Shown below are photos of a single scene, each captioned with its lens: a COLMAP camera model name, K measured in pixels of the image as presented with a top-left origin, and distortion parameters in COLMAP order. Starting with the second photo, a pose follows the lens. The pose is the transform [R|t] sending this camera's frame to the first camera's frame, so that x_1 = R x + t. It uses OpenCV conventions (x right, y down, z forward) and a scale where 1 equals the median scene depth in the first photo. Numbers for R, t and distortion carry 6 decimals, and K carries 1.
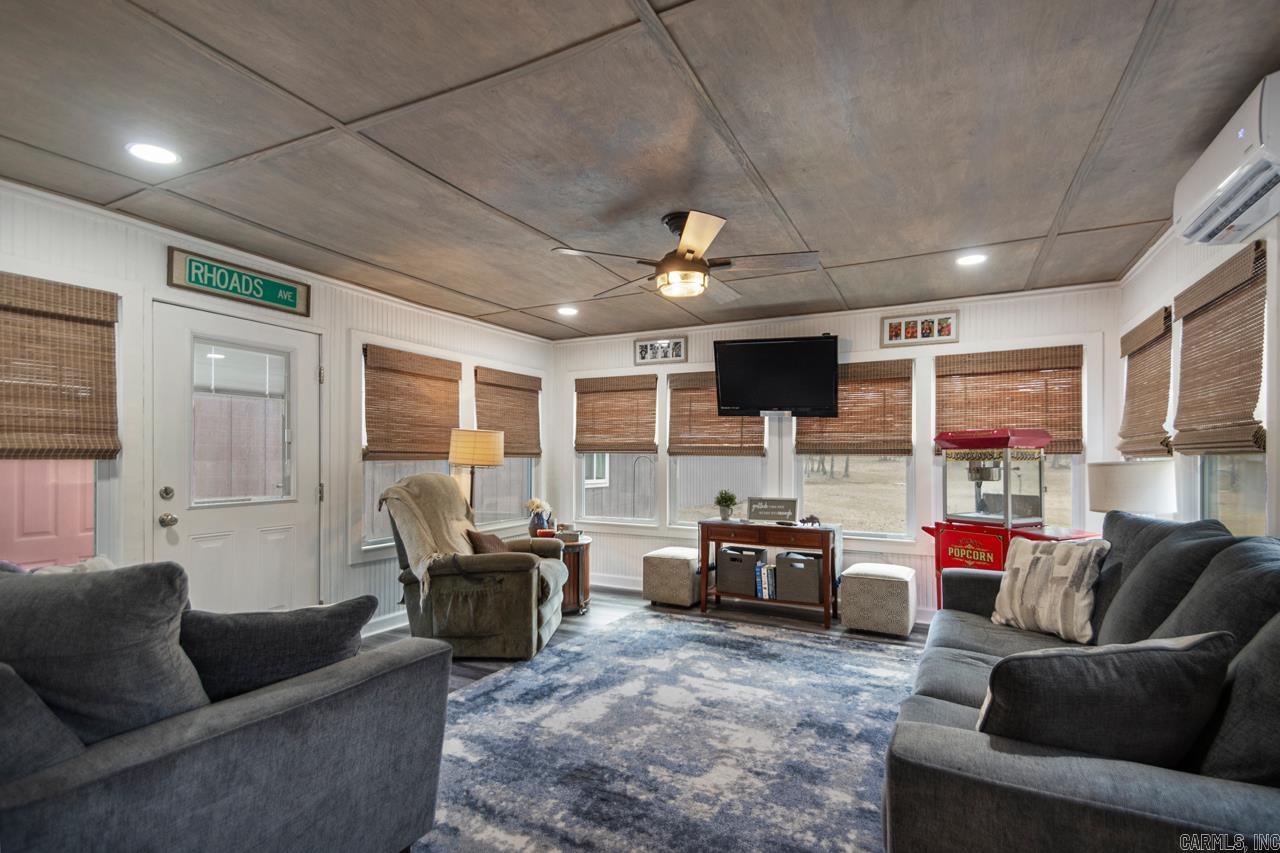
lens RADIAL K [[597.7, 0, 642.7], [0, 597.7, 438.1], [0, 0, 1]] dist [0.023726, -0.000883]
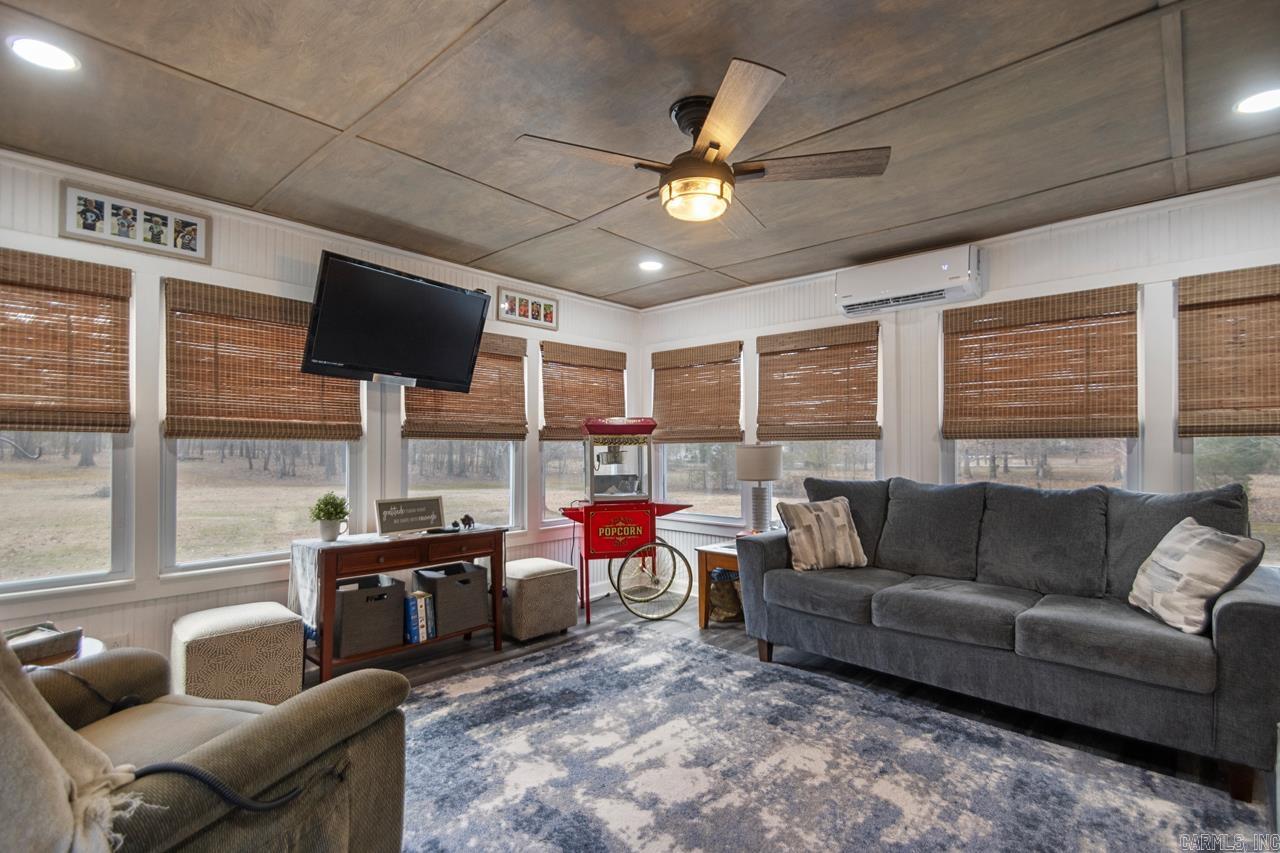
lens RADIAL K [[612.2, 0, 640.0], [0, 612.2, 426.5], [0, 0, 1]] dist [0.028916, -0.000694]
pose [[0.263456, 0.031824, 0.964146, -0.523687], [-0.029599, 0.999252, -0.024895, 0.030677], [-0.964217, -0.021979, 0.264201, 0.680631]]
